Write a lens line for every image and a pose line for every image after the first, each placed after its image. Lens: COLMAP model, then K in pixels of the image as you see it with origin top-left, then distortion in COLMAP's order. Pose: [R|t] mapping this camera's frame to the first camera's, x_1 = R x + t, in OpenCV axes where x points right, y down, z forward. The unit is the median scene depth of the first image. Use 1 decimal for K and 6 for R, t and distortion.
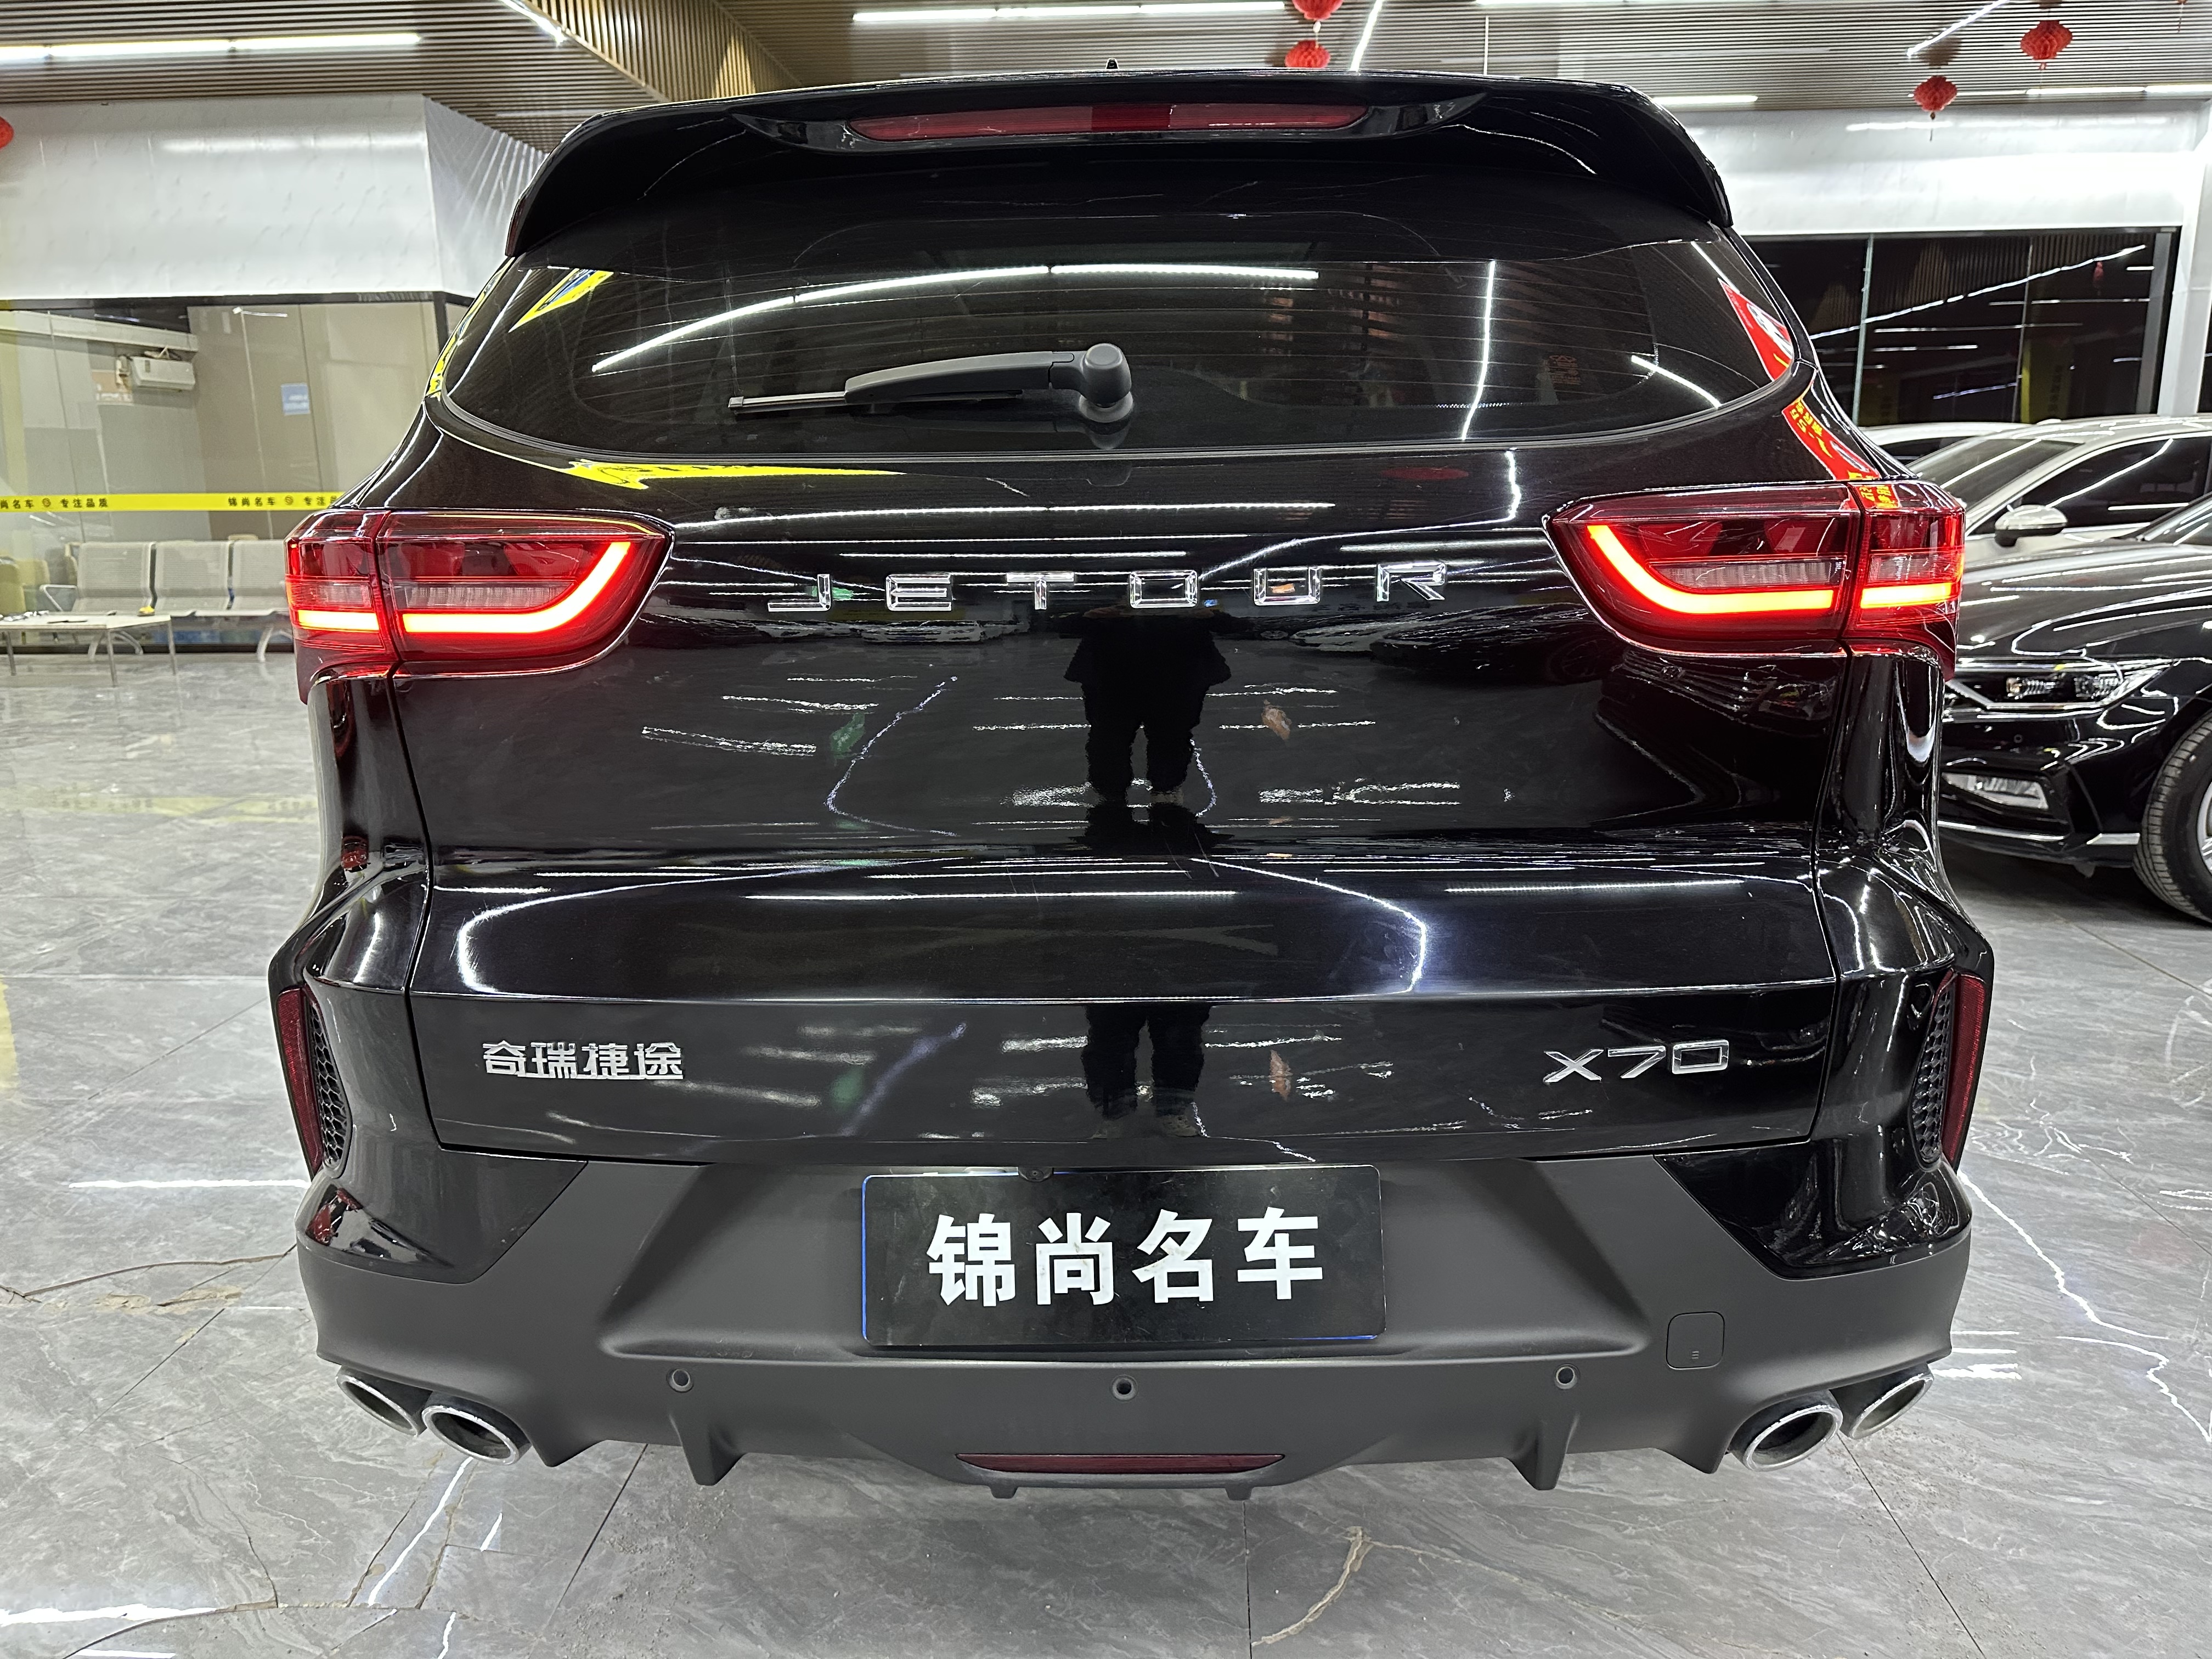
lens RADIAL K [[1481.2, 0, 1106.0], [0, 1481.2, 829.5], [0, 0, 1]] dist [0.110696, -0.000727]
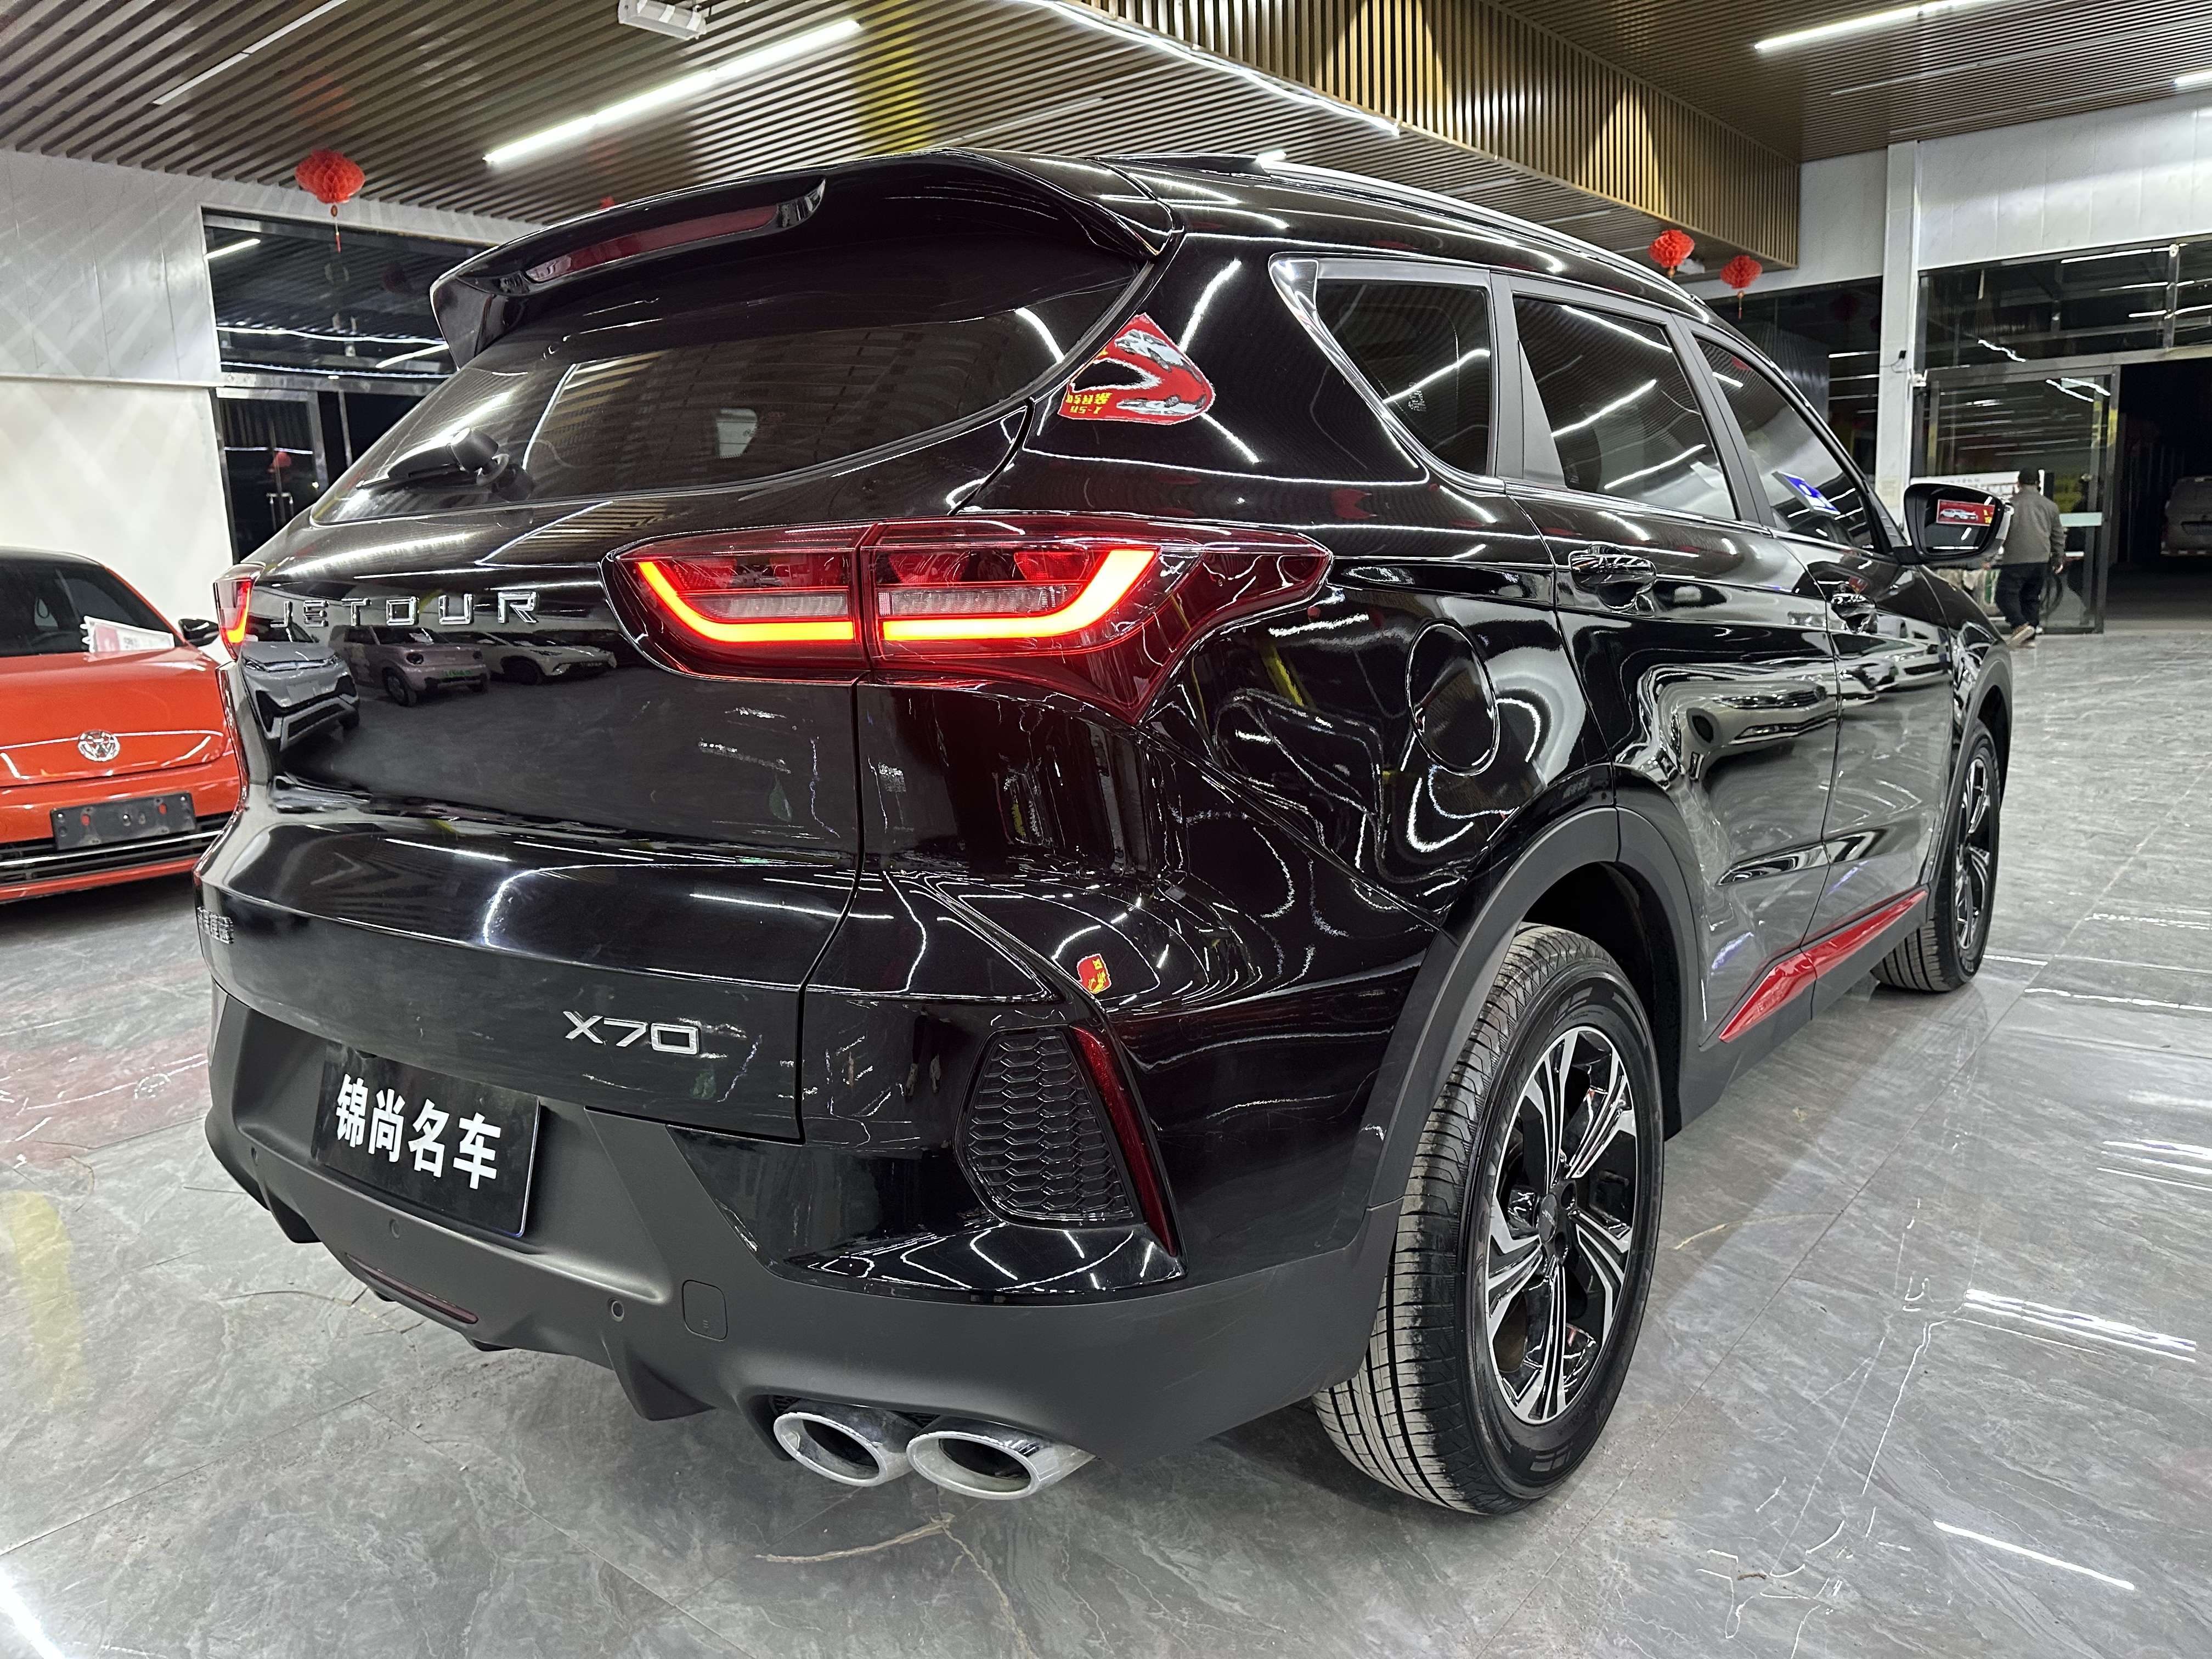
lens RADIAL K [[1570.5, 0, 1106.0], [0, 1570.5, 829.5], [0, 0, 1]] dist [0.006227, -0.003663]
pose [[0.805131, 0.083941, -0.587126, 1.268574], [-0.106662, 0.994287, -0.004114, -0.029602], [0.583427, 0.065937, 0.809485, 0.238342]]
